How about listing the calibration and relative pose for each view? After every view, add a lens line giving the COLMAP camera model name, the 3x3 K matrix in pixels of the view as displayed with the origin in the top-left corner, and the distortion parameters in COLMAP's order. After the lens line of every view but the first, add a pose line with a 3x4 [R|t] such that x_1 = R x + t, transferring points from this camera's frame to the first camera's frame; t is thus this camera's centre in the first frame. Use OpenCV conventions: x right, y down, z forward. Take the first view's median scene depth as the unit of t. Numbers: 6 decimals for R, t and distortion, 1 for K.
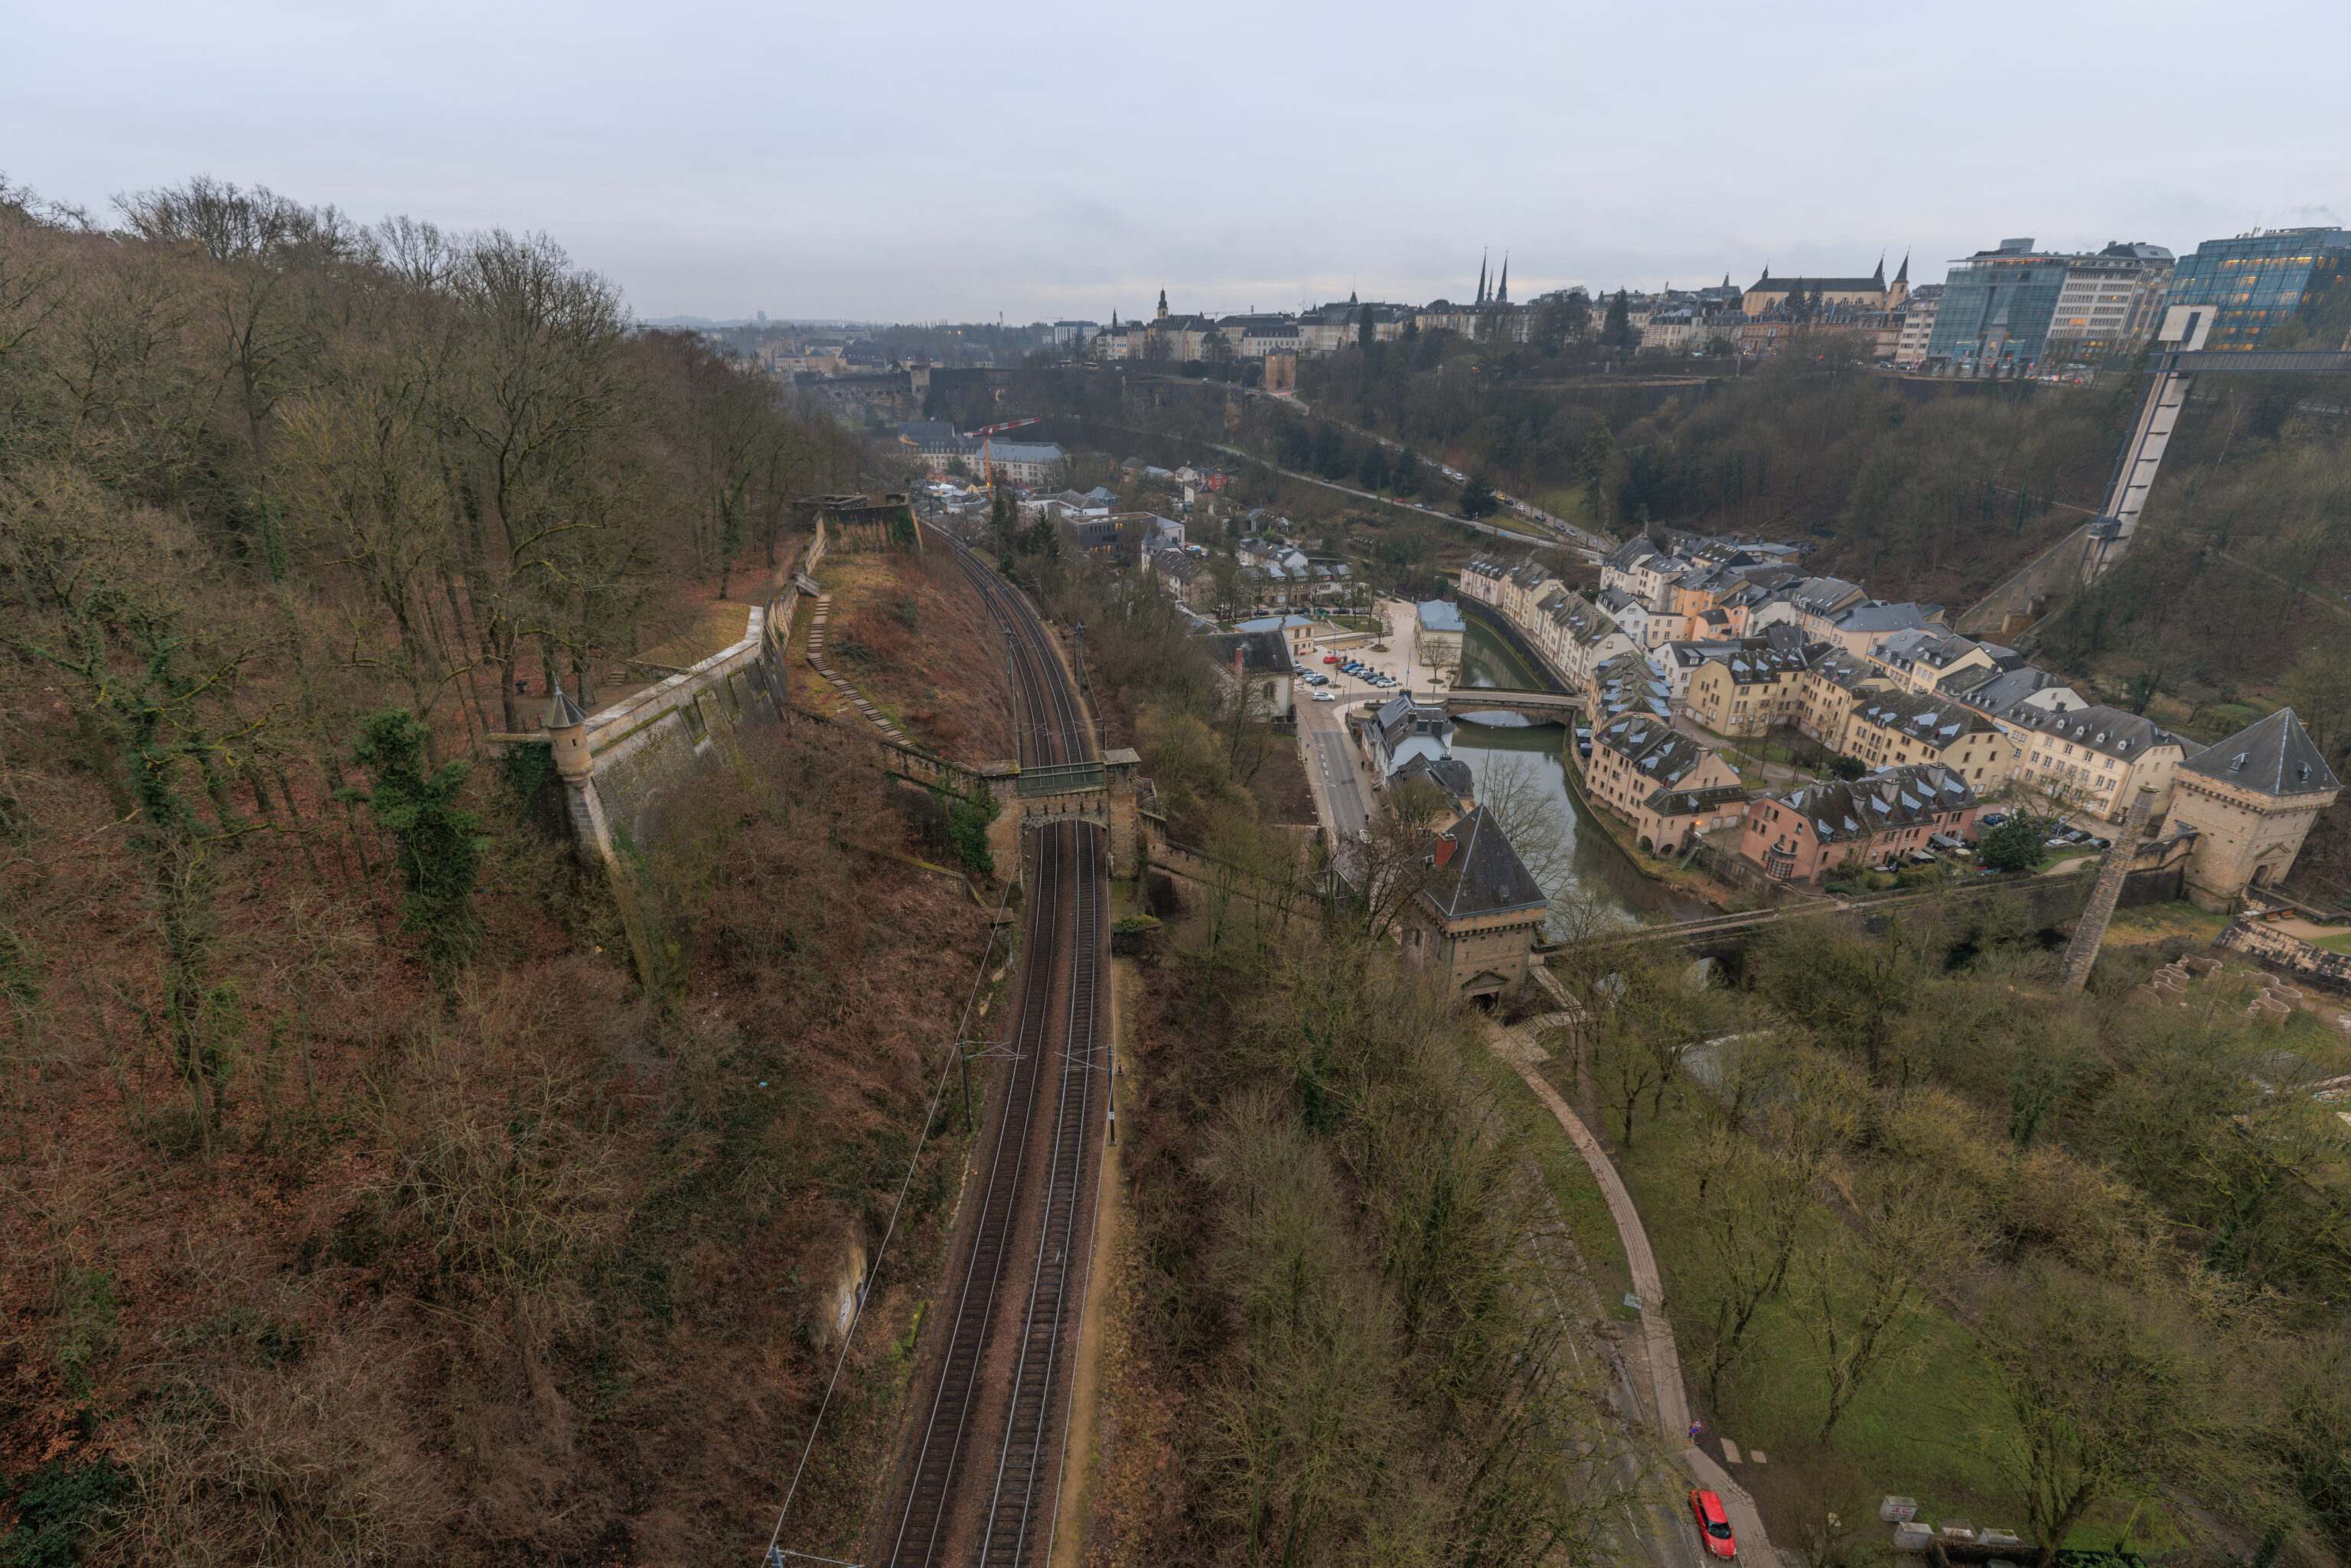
lens RADIAL K [[1046.2, 0, 1164.9], [0, 1046.2, 793.6], [0, 0, 1]] dist [0.005609, -0.000859]
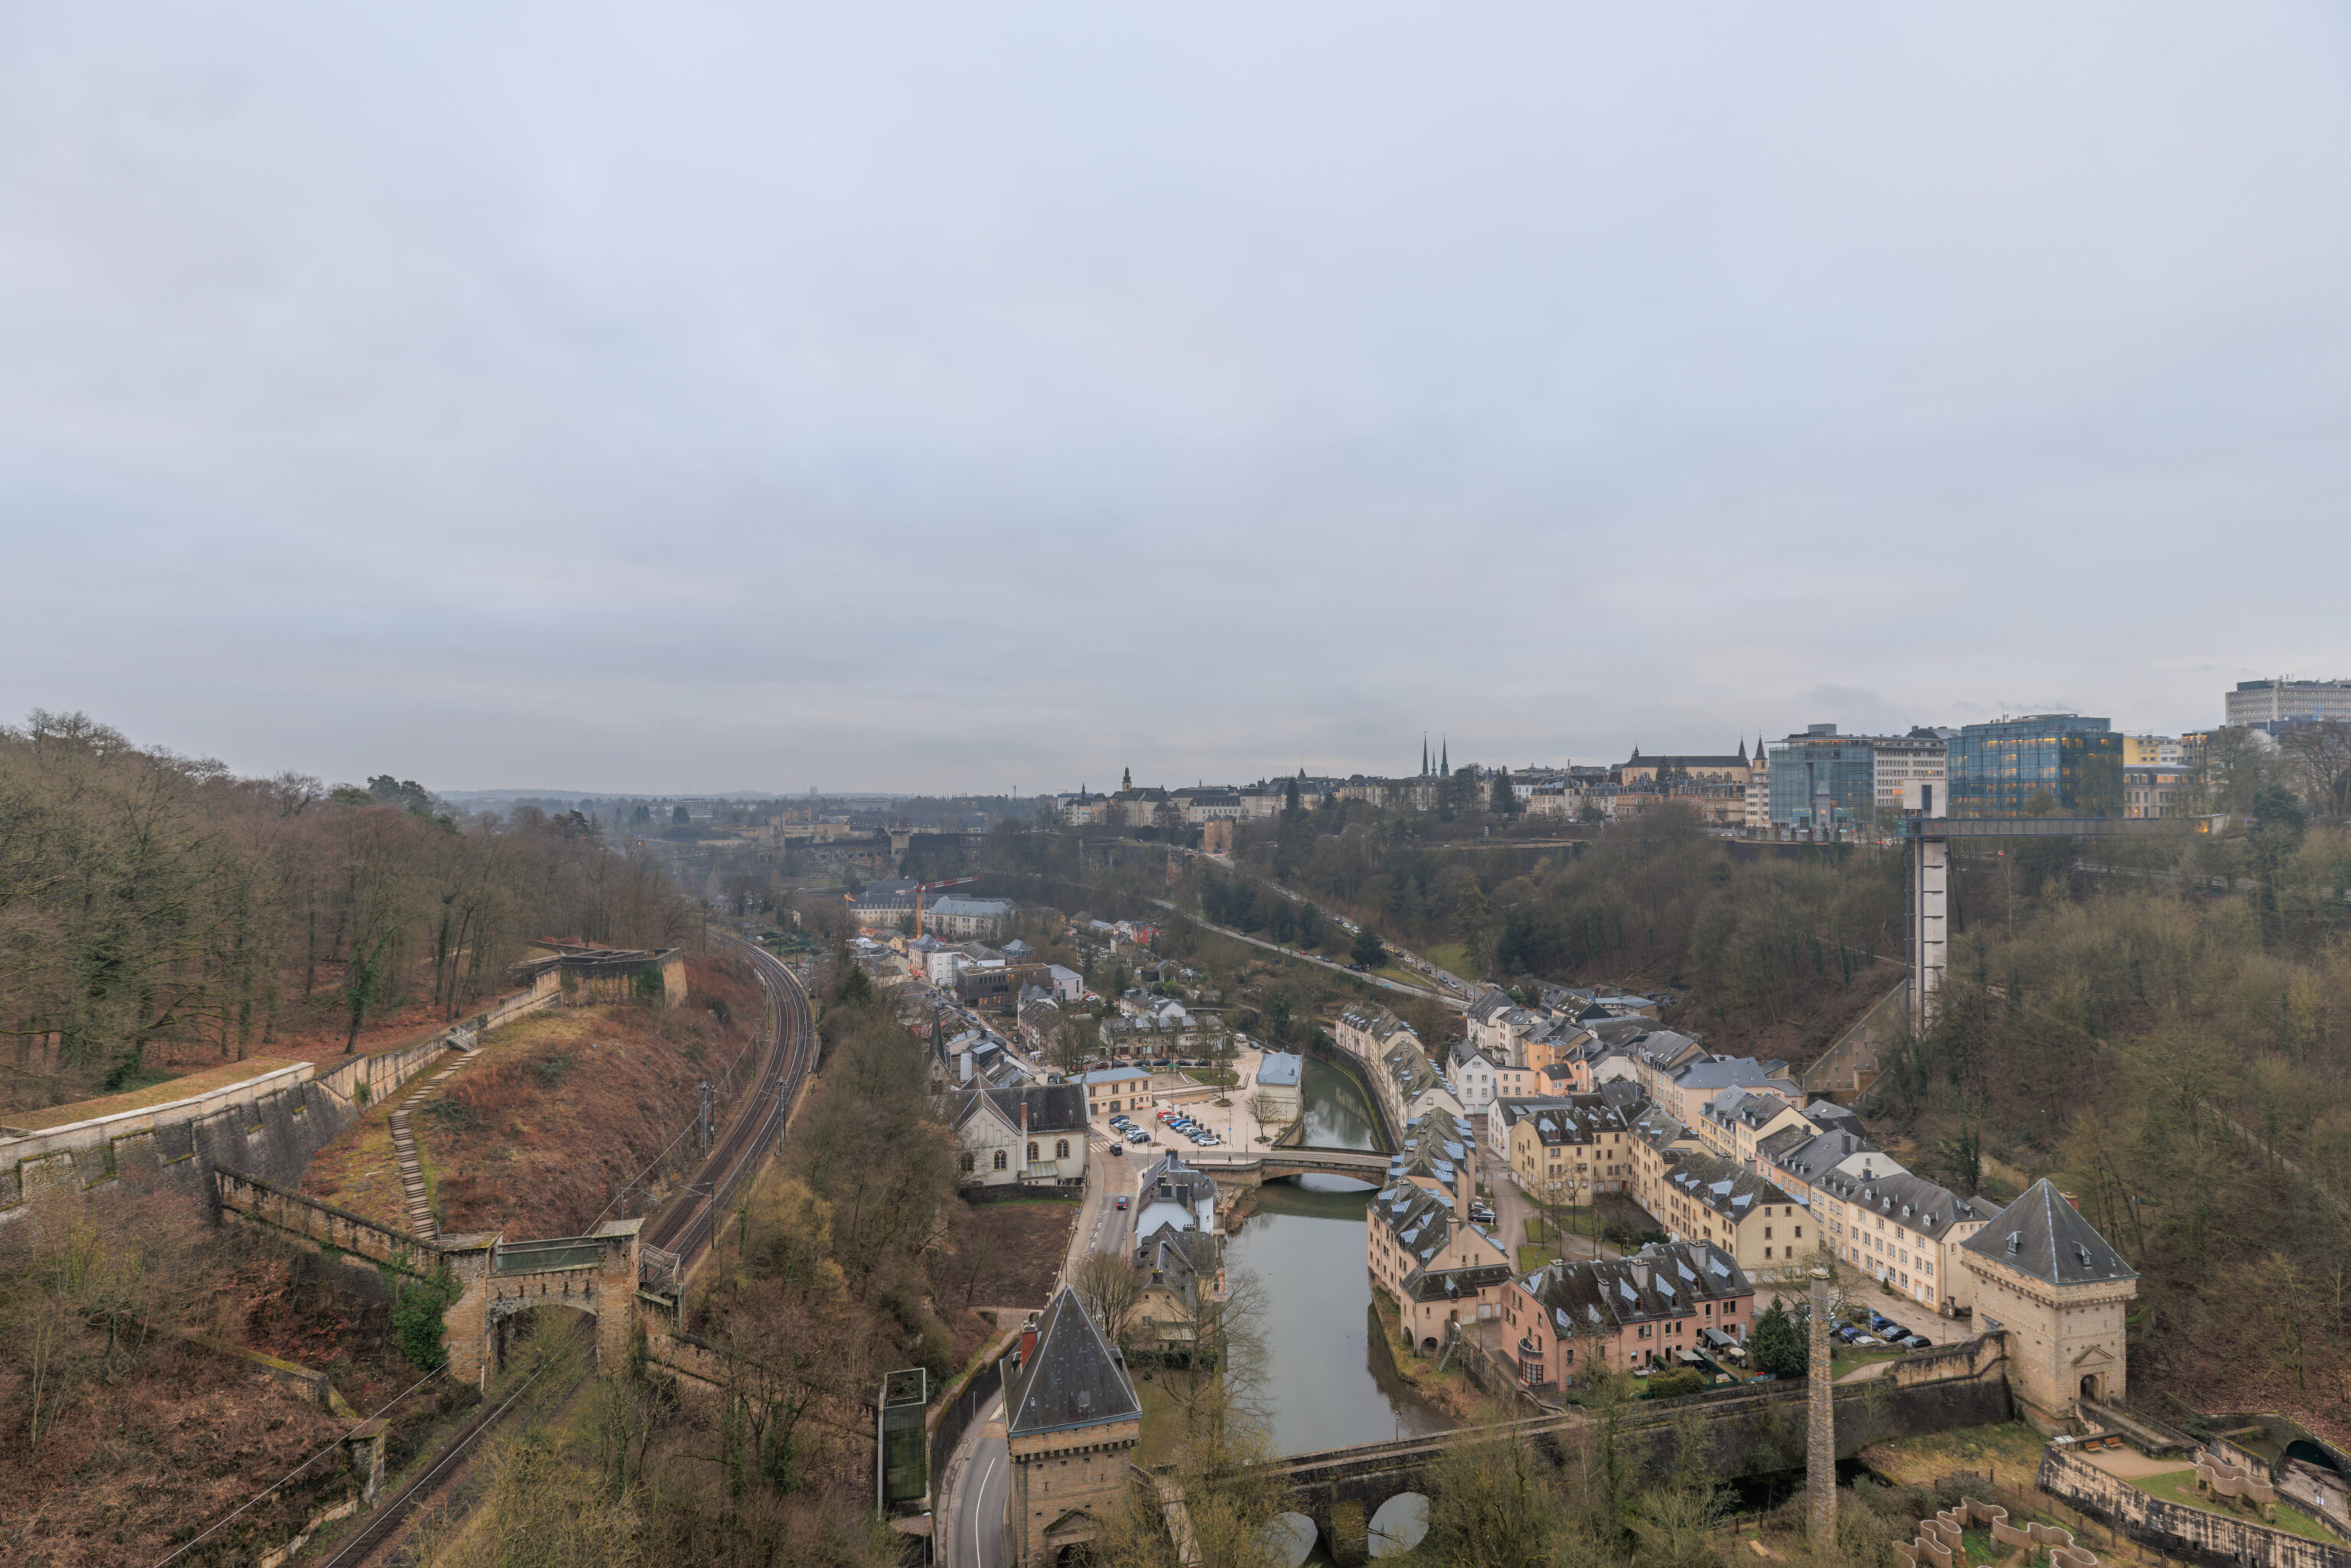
lens RADIAL K [[1046.2, 0, 1164.9], [0, 1046.2, 793.6], [0, 0, 1]] dist [0.005609, -0.000859]
pose [[0.999608, -0.004285, -0.027650, 0.227159], [-0.007427, 0.912111, -0.409877, -0.004643], [0.026976, 0.409922, 0.911722, 0.005611]]
